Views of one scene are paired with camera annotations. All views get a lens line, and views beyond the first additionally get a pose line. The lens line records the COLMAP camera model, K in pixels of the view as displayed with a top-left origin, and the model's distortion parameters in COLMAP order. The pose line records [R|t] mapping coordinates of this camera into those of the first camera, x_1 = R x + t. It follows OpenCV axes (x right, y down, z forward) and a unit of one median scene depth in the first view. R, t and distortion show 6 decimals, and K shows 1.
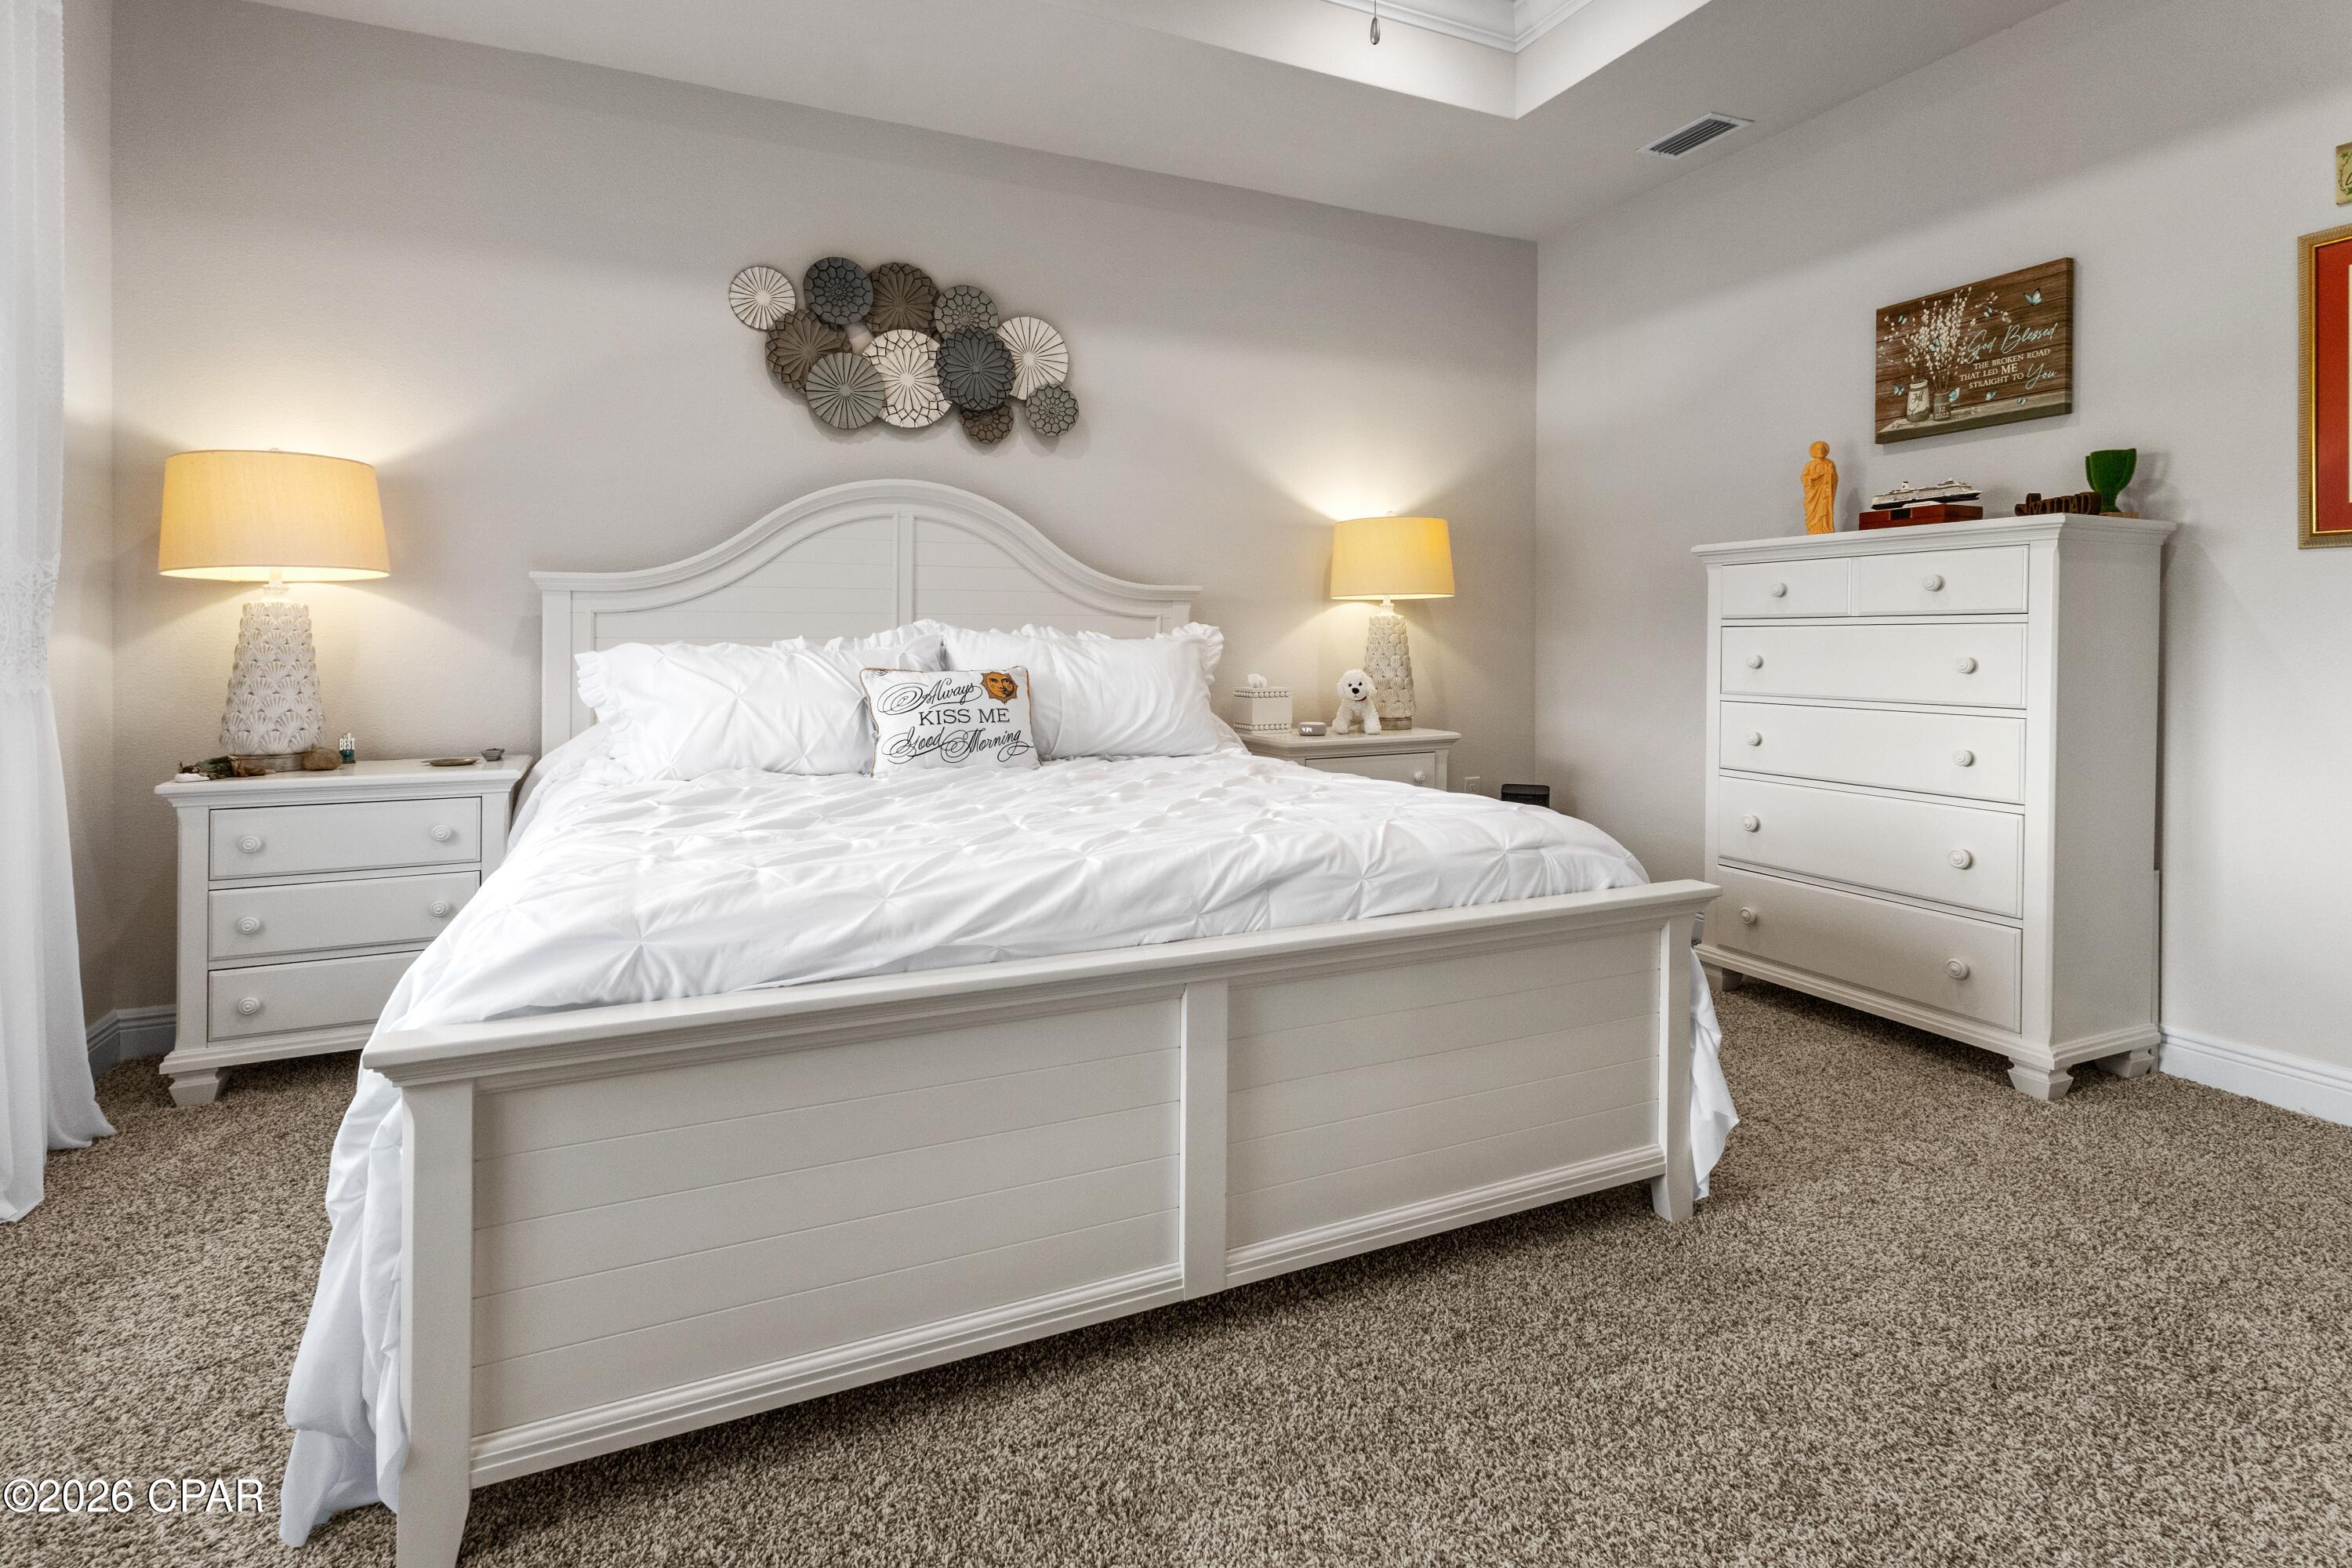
lens RADIAL K [[1128.4, 0, 1178.5], [0, 1128.4, 659.0], [0, 0, 1]] dist [0.001794, 0.000295]
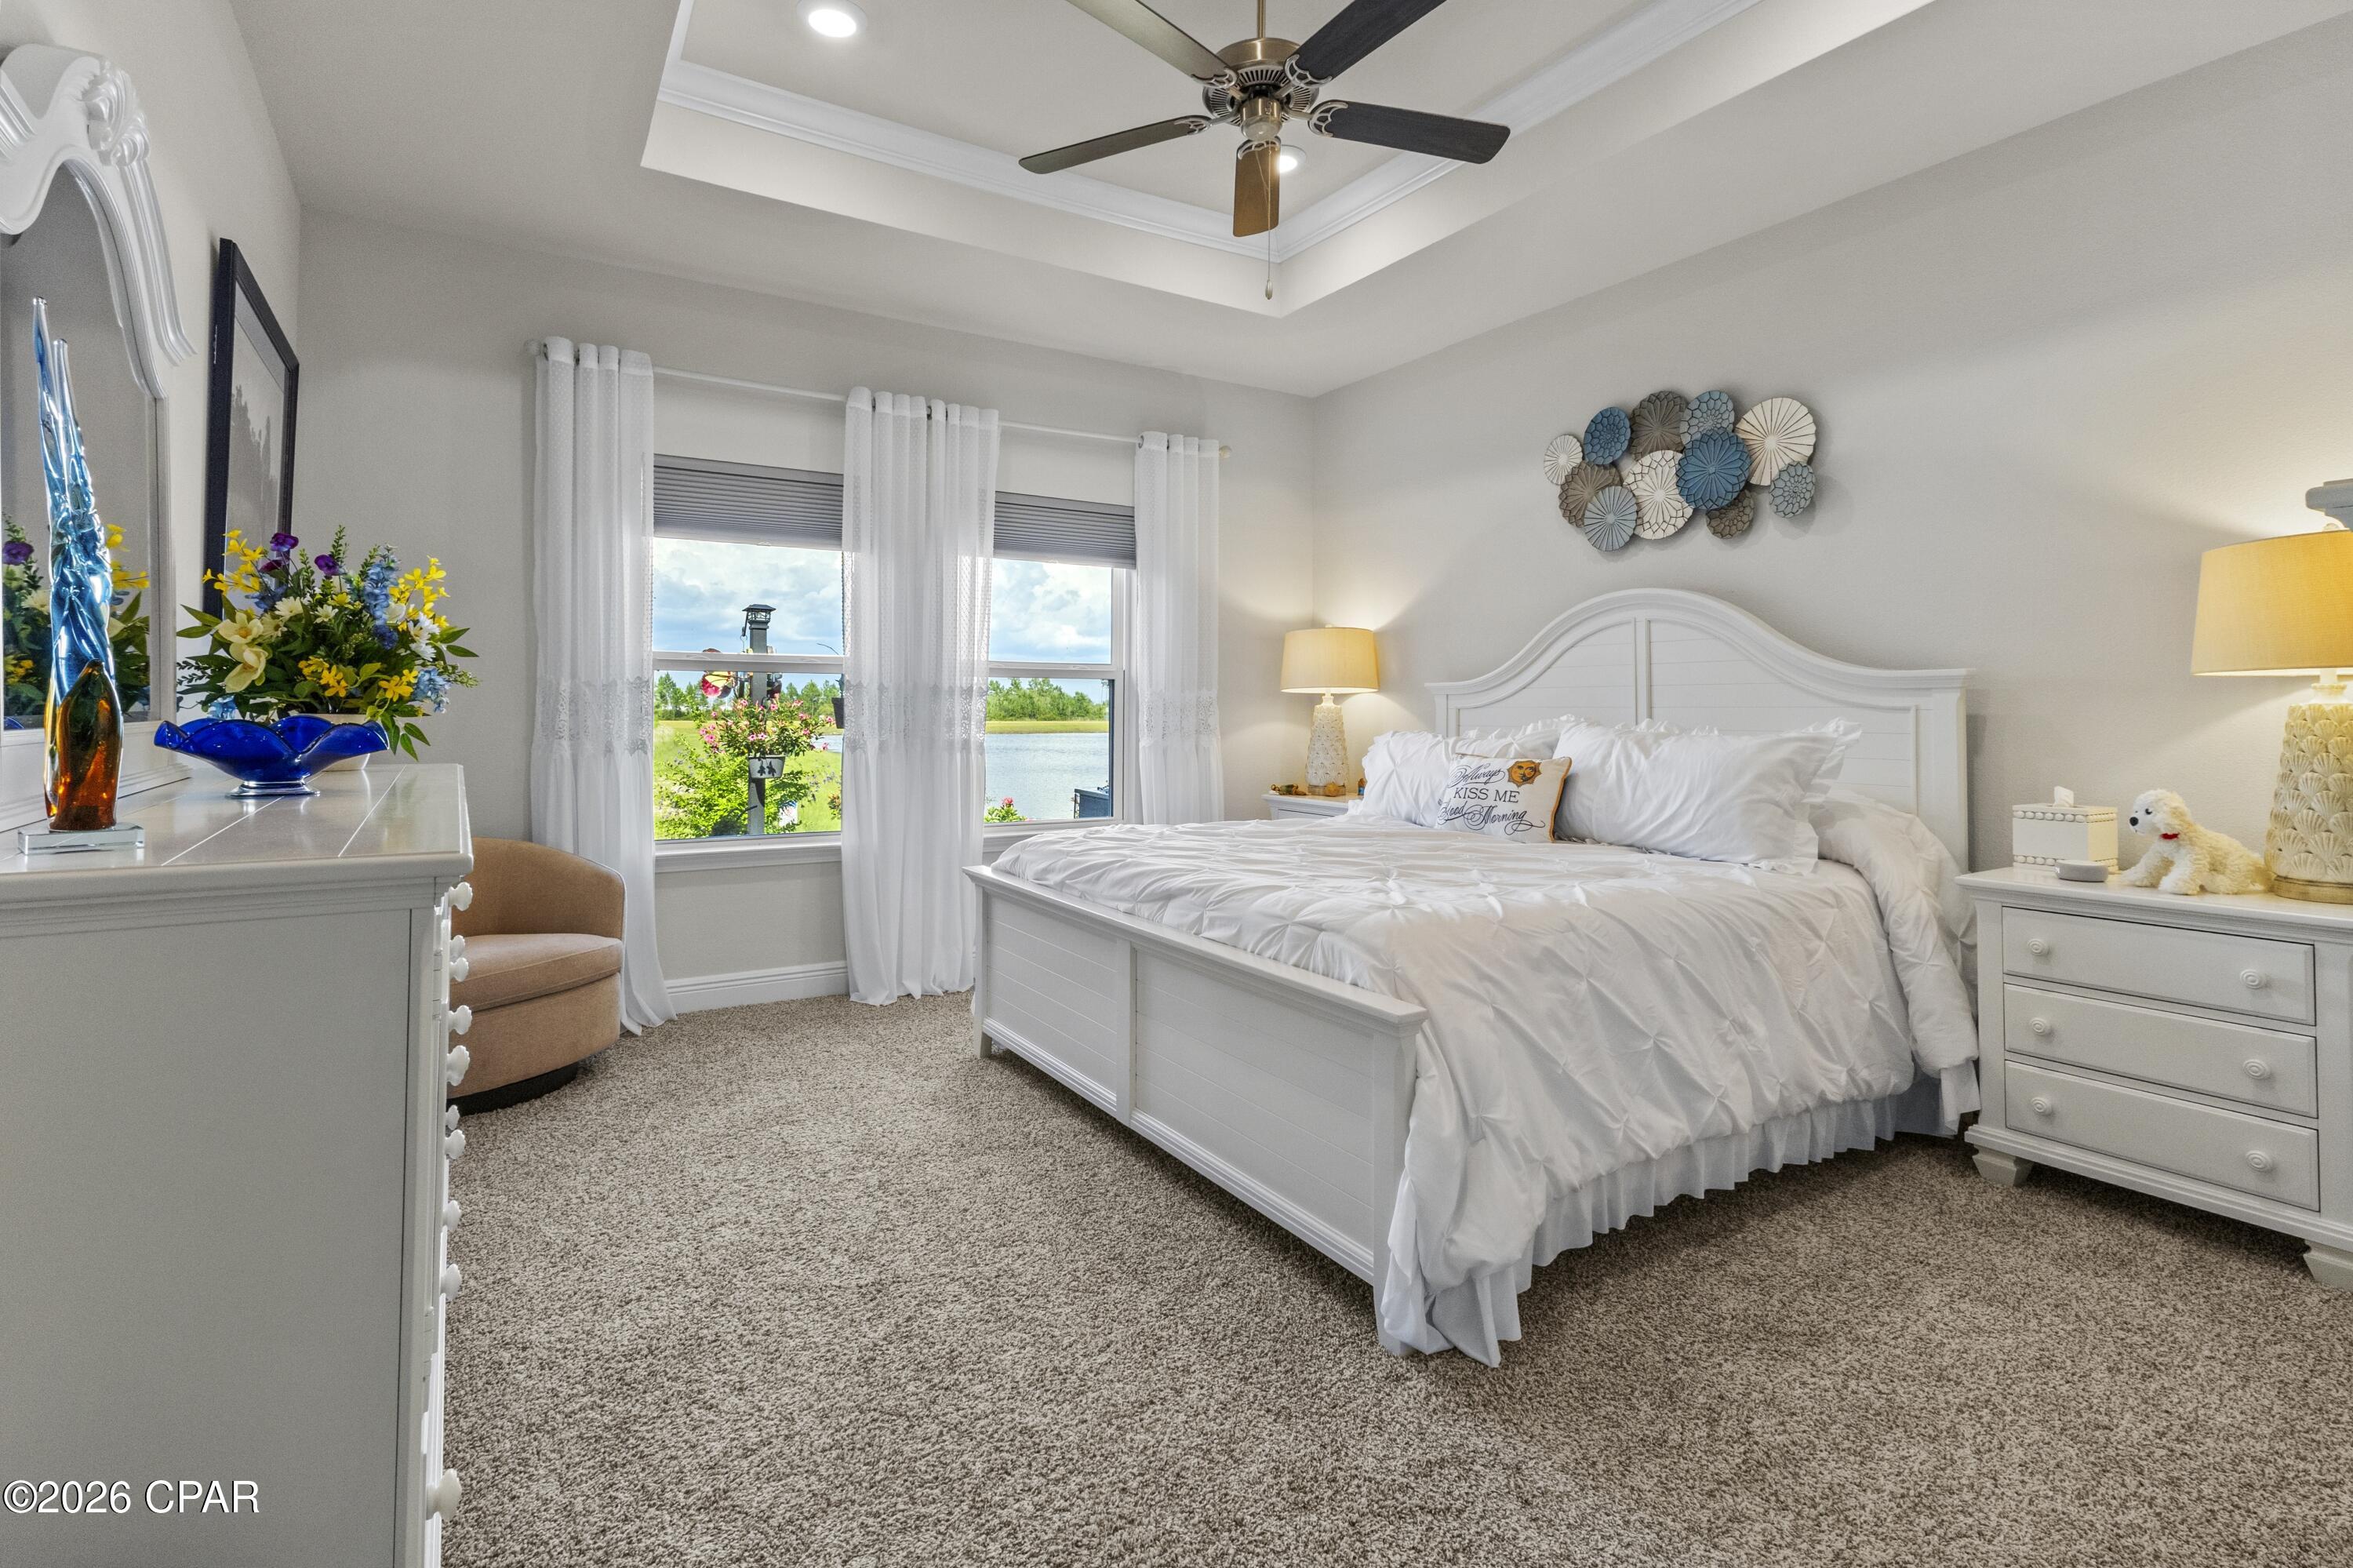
lens RADIAL K [[1112.5, 0, 1165.2], [0, 1112.5, 703.6], [0, 0, 1]] dist [0.001439, 0.000535]
pose [[0.127391, -0.004913, -0.991840, 0.791555], [-0.018021, 0.999811, -0.007267, -0.027482], [0.991689, 0.018799, 0.127278, 0.391524]]
